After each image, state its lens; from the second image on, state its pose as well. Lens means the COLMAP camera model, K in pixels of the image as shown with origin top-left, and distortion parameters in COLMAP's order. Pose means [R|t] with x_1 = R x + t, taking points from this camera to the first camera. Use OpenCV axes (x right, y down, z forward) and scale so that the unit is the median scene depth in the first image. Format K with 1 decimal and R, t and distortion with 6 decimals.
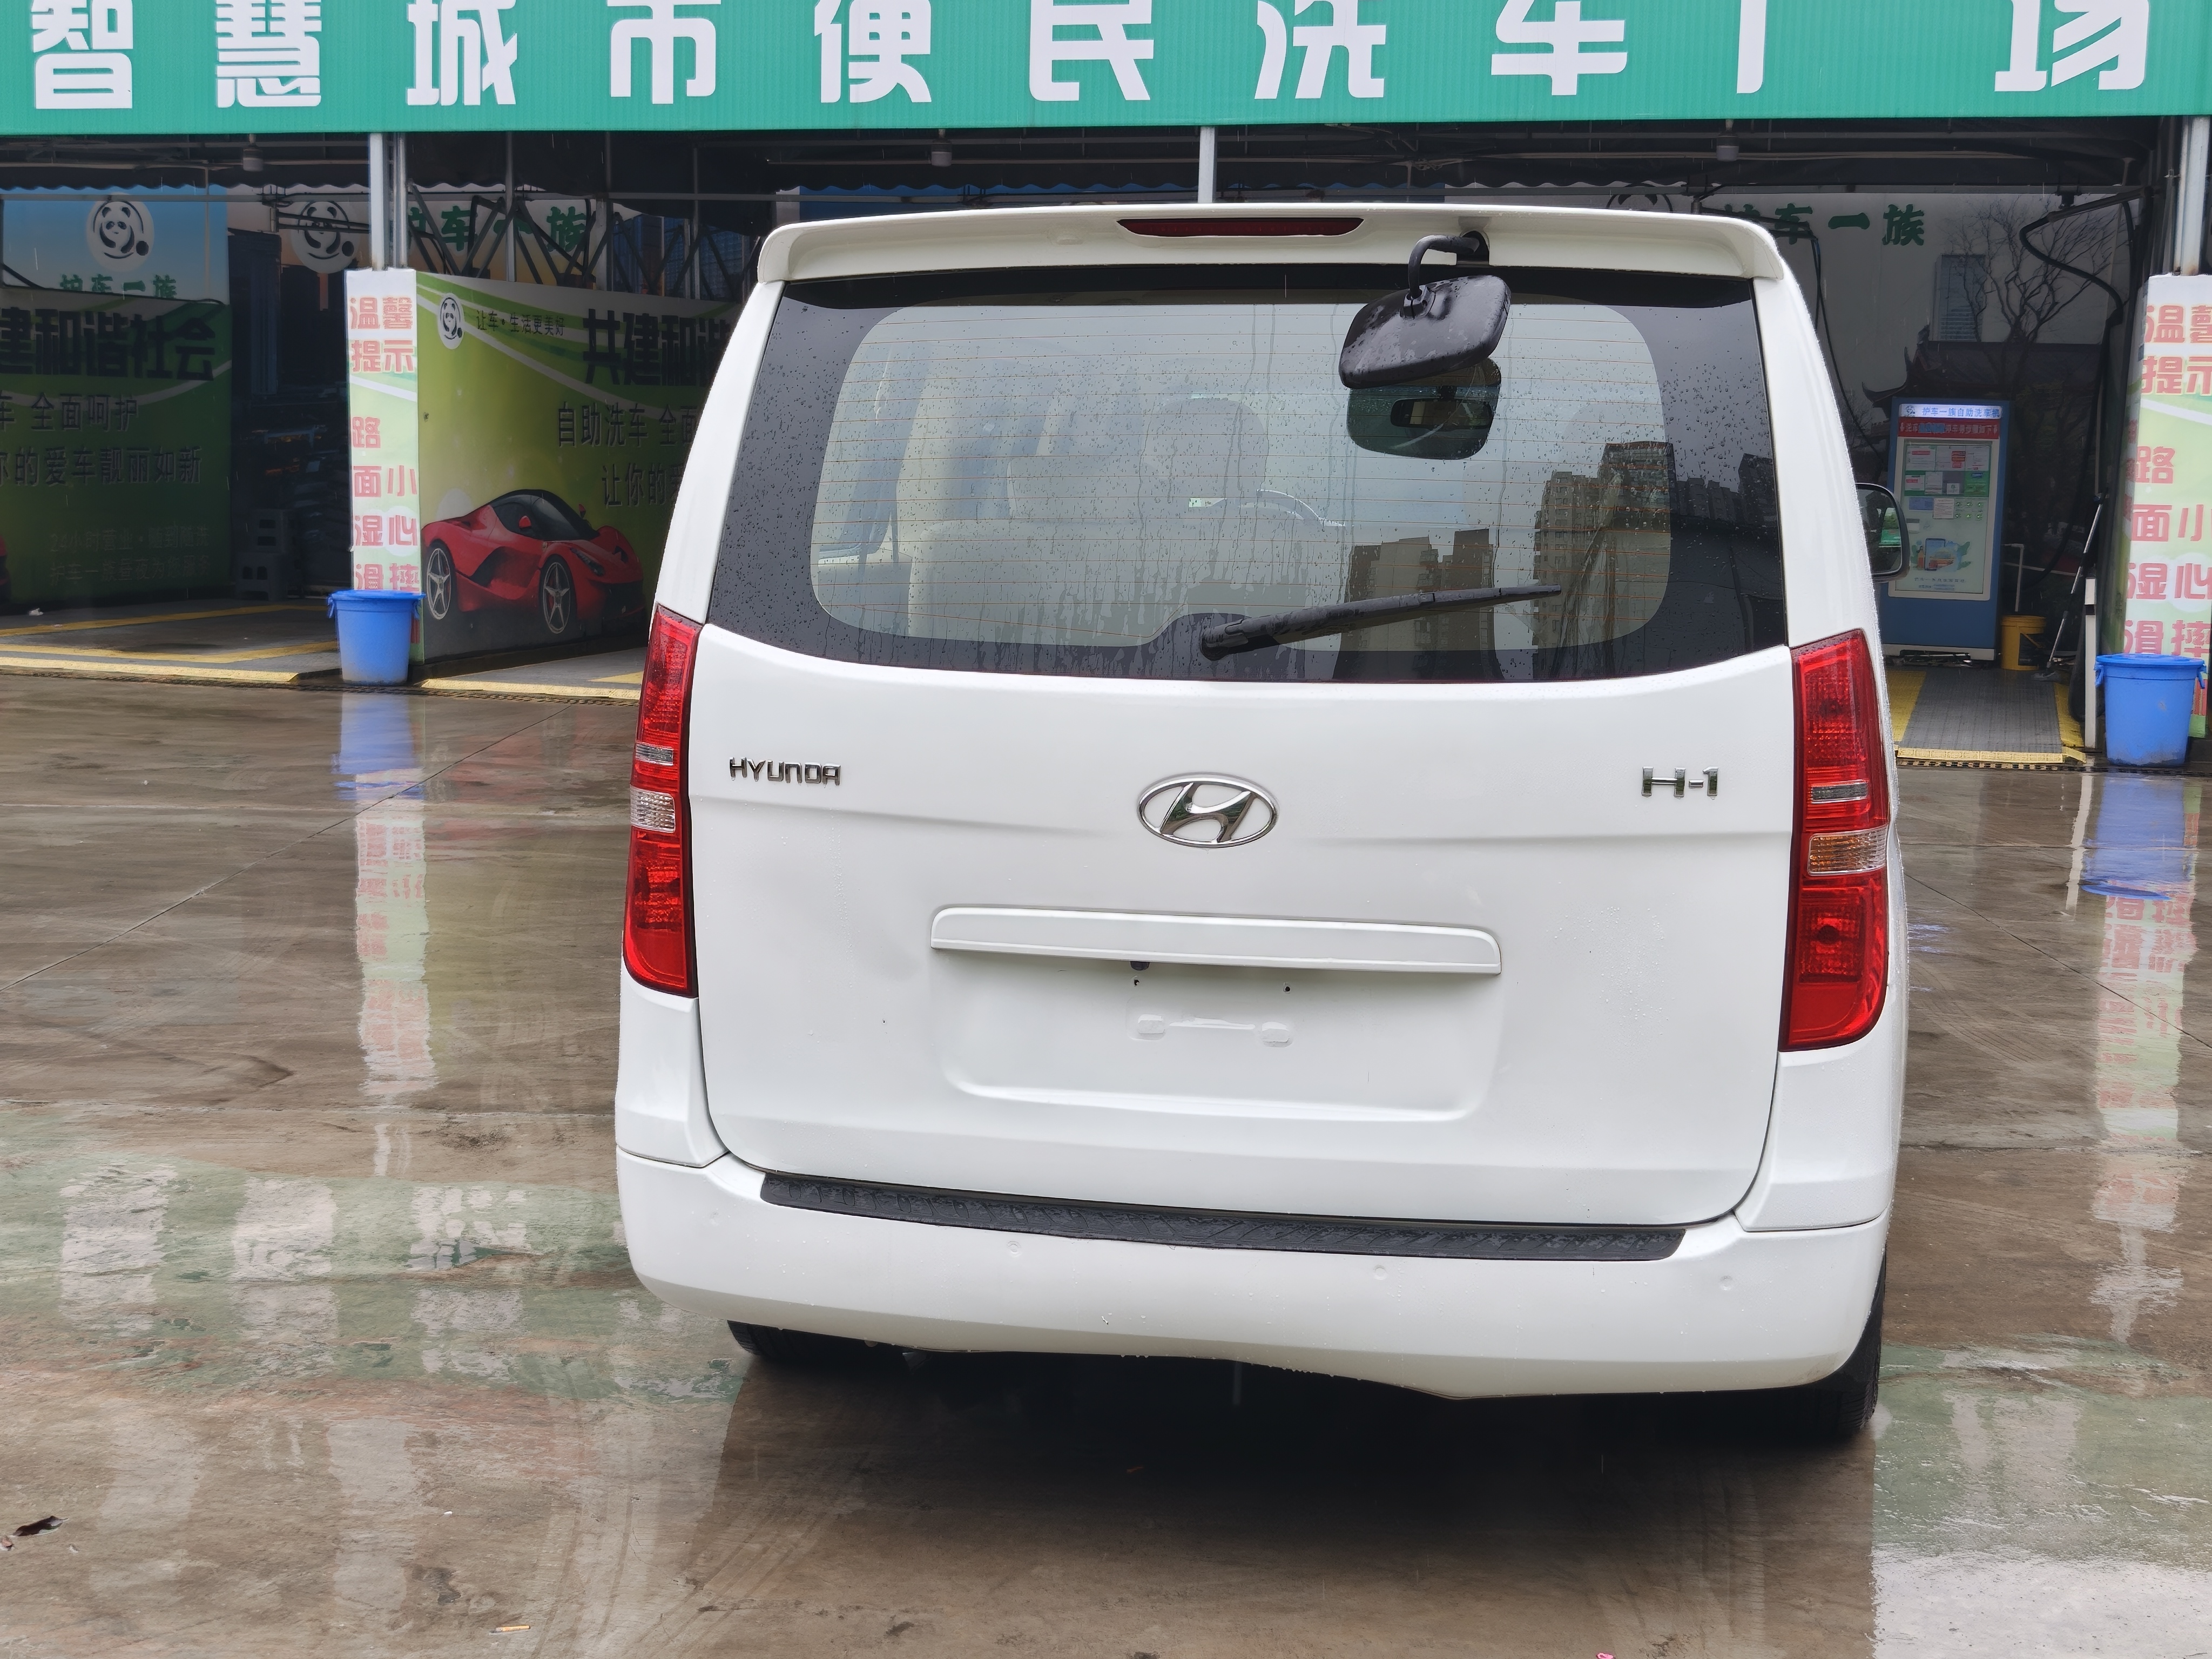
lens RADIAL K [[3092.4, 0, 1106.5], [0, 3092.4, 895.2], [0, 0, 1]] dist [0.036791, -0.092160]
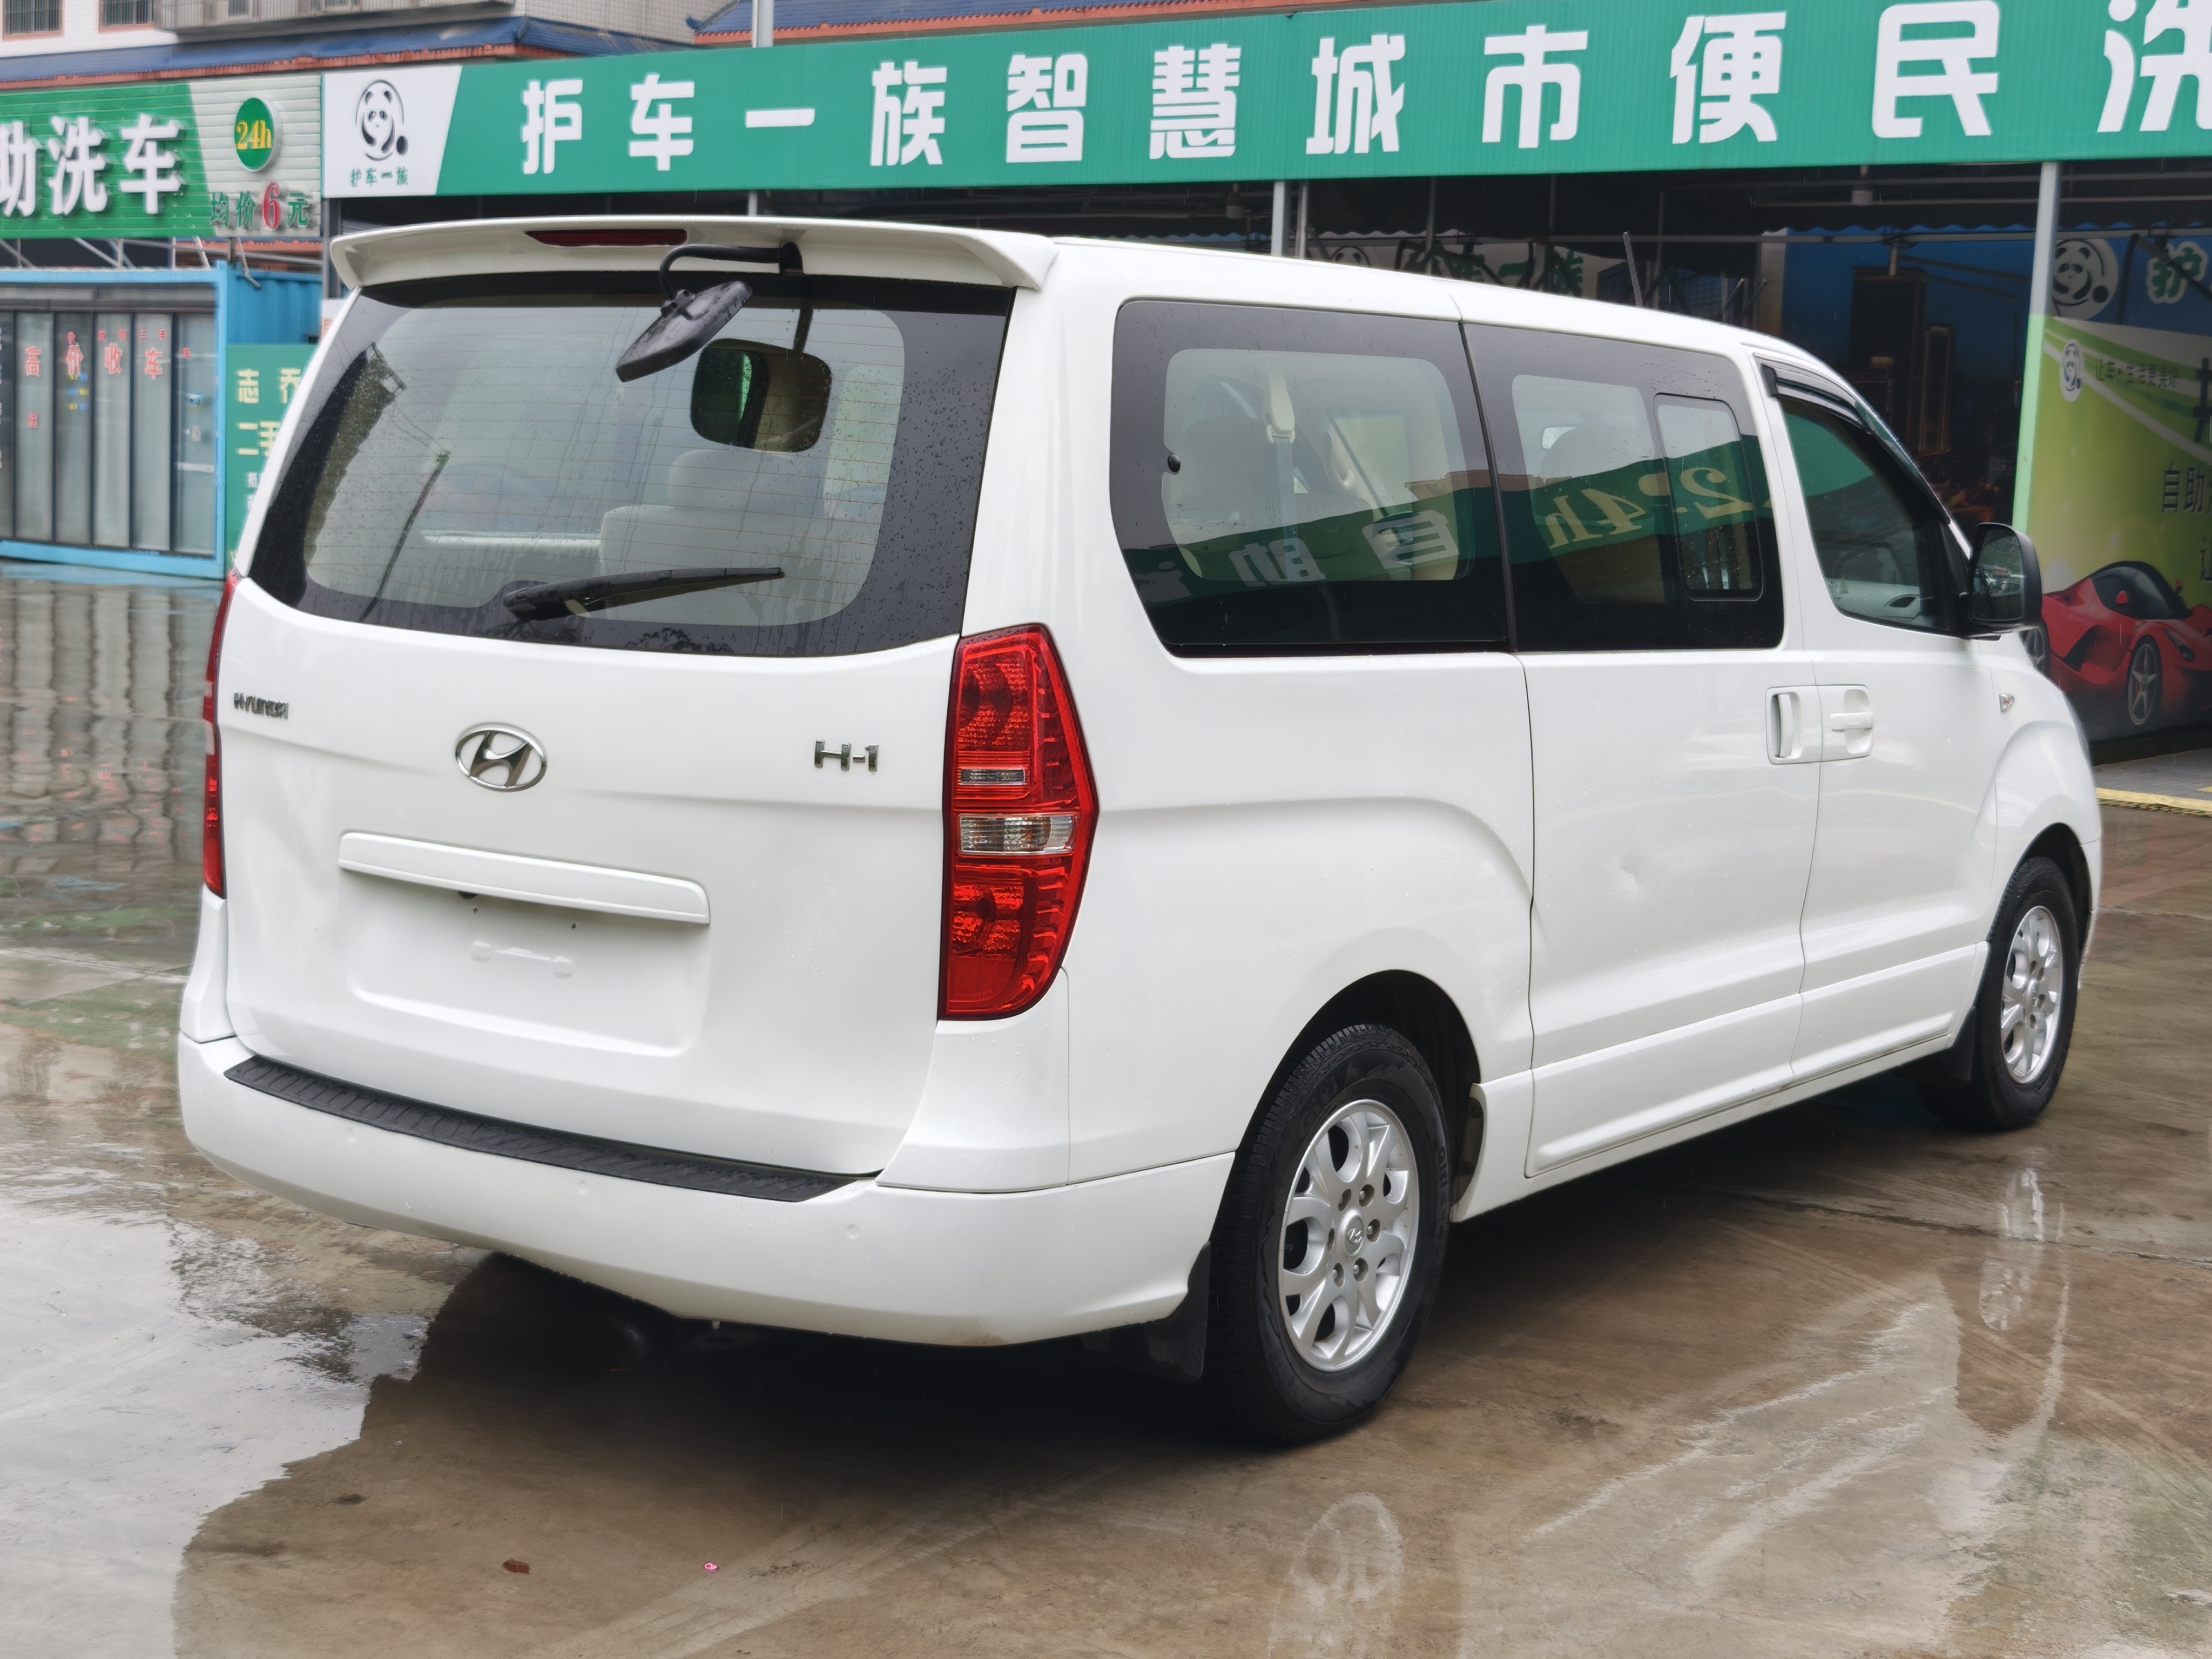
lens RADIAL K [[3119.3, 0, 1144.7], [0, 3119.3, 838.9], [0, 0, 1]] dist [0.109155, -0.417306]
pose [[0.917070, 0.072219, -0.392131, 0.167289], [-0.085968, 0.996143, -0.017591, 0.000474], [0.389348, 0.049843, 0.919741, 0.012376]]
